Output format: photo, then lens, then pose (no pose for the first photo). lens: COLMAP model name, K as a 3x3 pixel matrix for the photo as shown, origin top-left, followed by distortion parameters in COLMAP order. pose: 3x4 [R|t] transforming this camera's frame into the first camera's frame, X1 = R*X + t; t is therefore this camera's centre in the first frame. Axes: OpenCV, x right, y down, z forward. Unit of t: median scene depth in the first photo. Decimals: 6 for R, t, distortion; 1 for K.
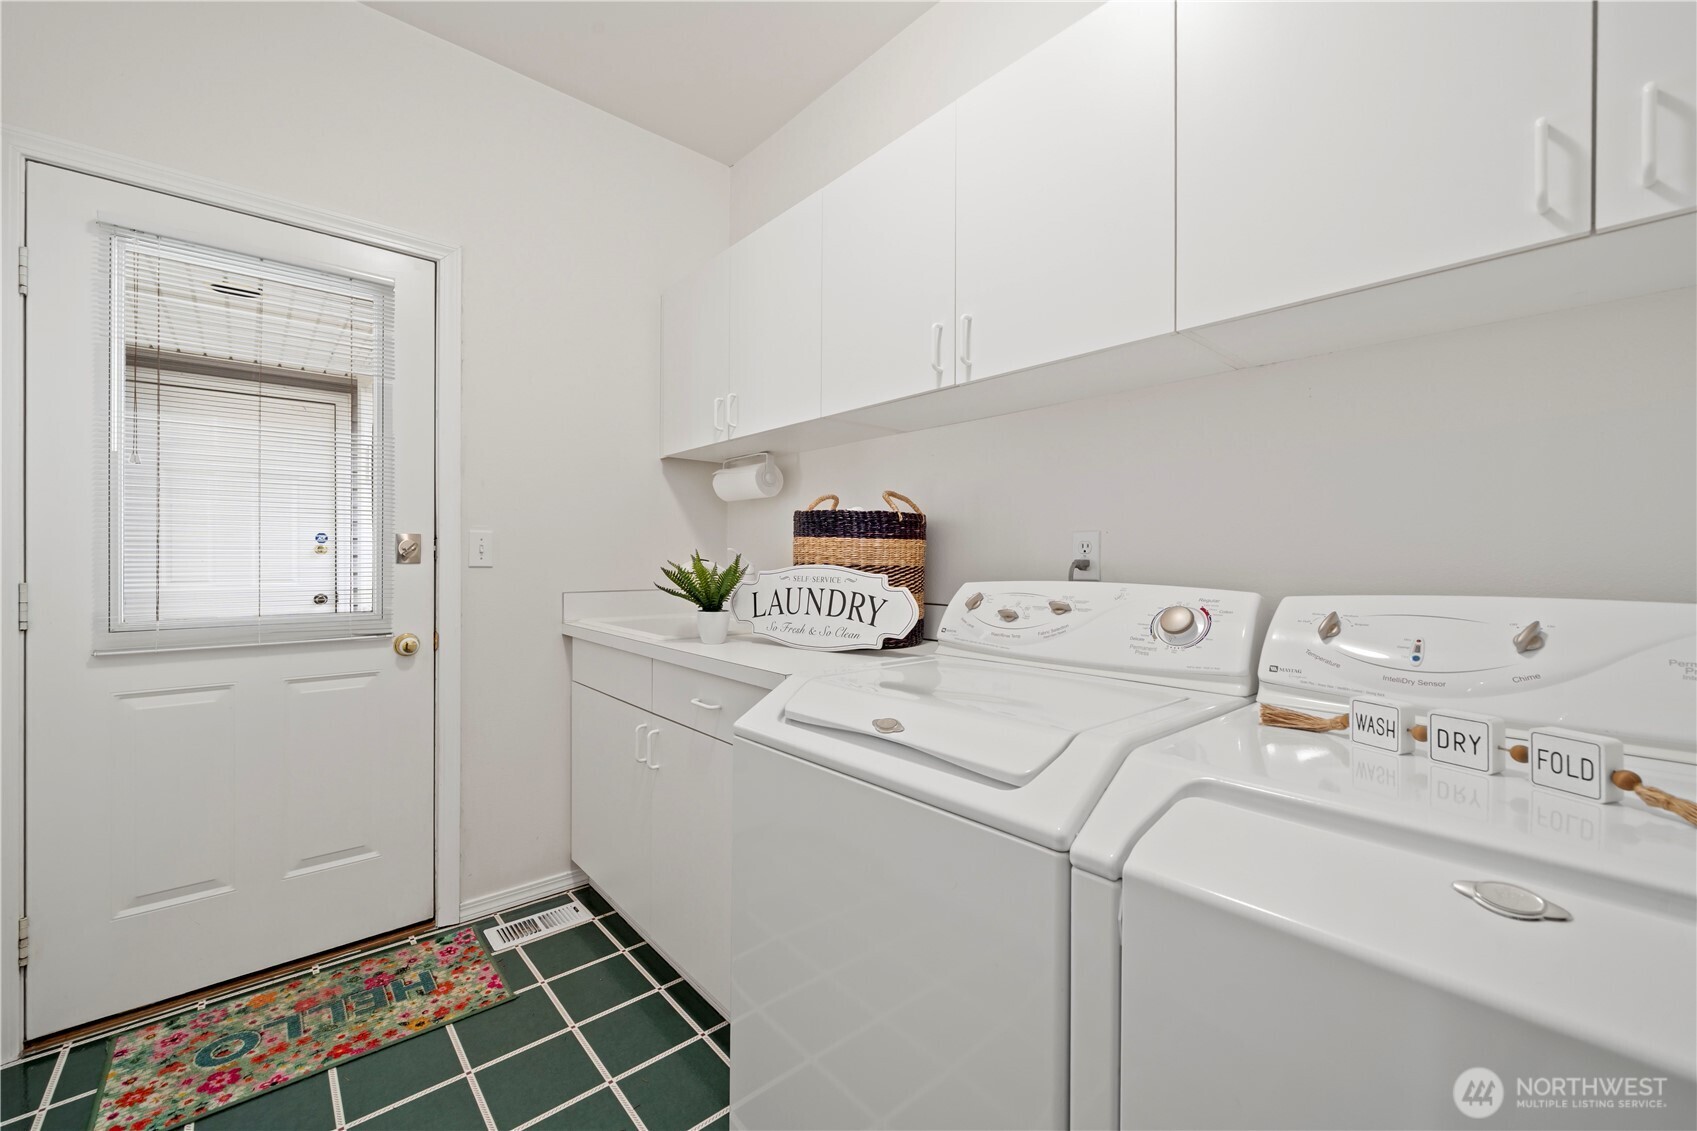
lens RADIAL K [[679.1, 0, 851.6], [0, 679.1, 571.3], [0, 0, 1]] dist [-0.001462, -0.000117]
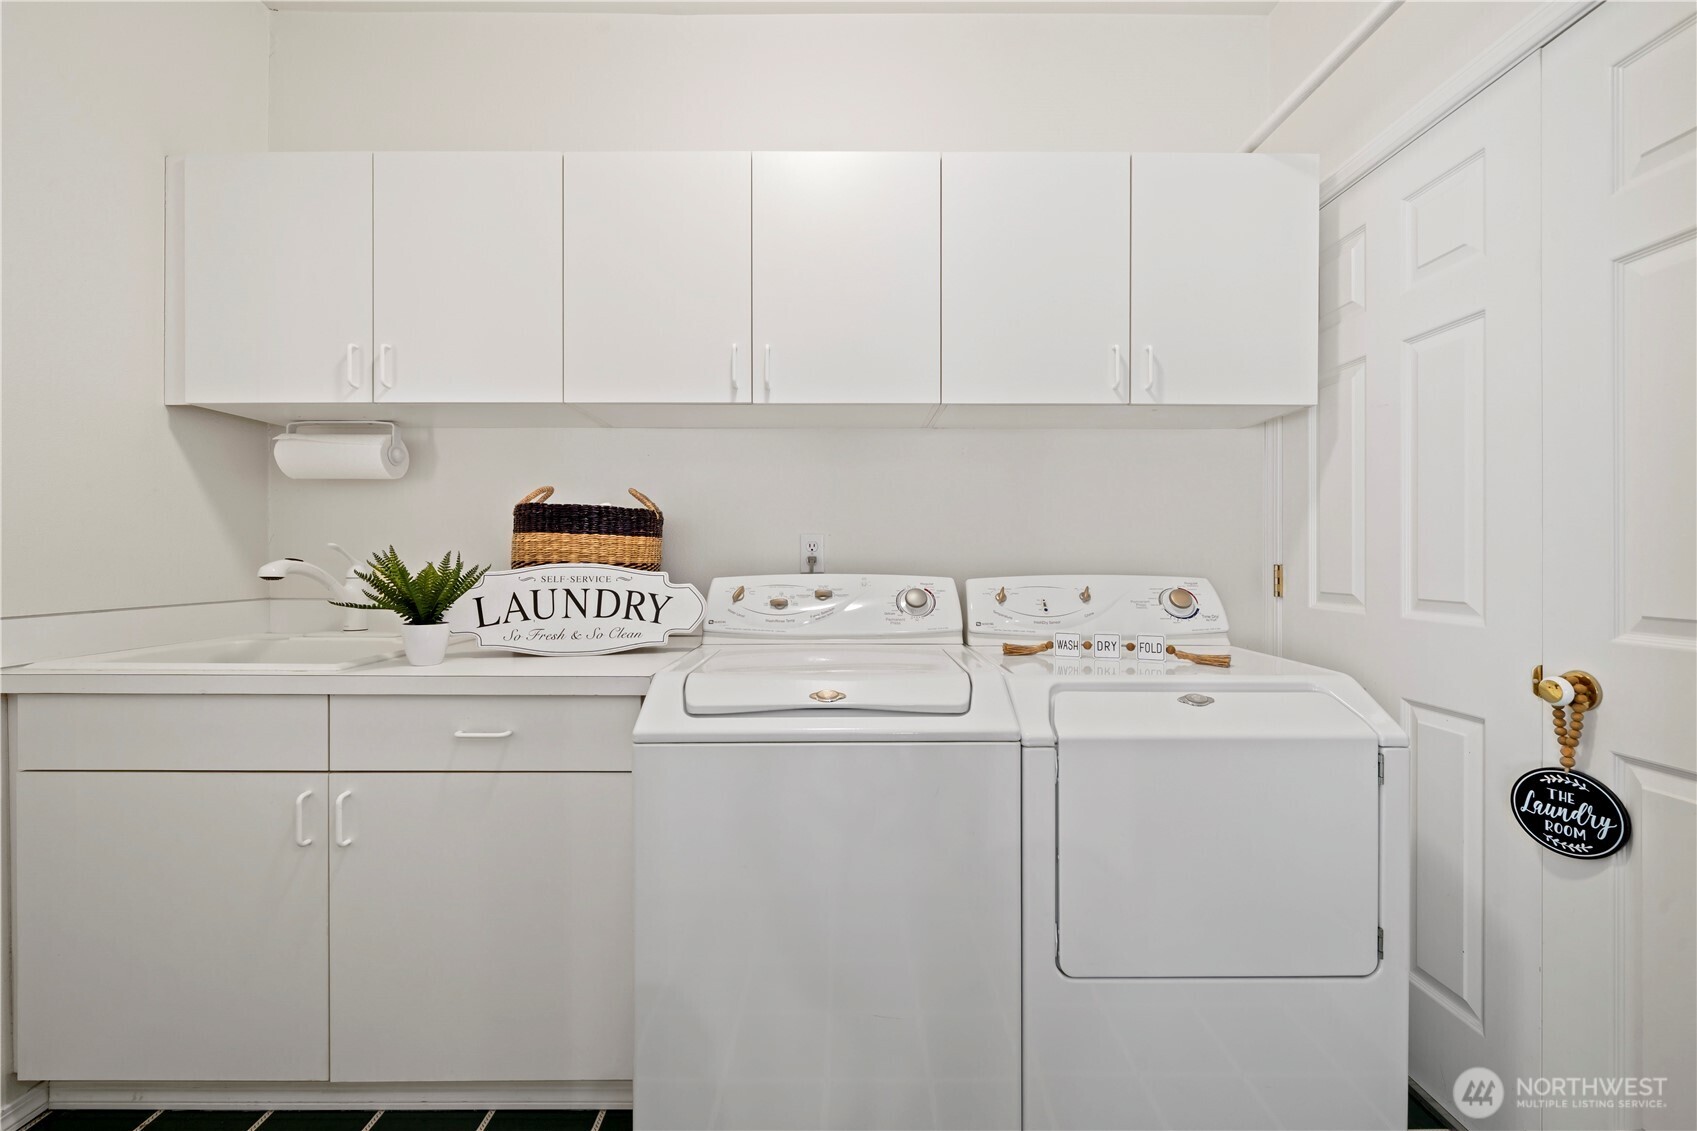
lens RADIAL K [[679.1, 0, 851.6], [0, 679.1, 571.3], [0, 0, 1]] dist [-0.001462, -0.000117]
pose [[0.656735, -0.020644, 0.753839, -0.516251], [0.017227, 0.999775, 0.012372, -0.004005], [-0.753924, 0.004861, 0.656943, 0.112981]]
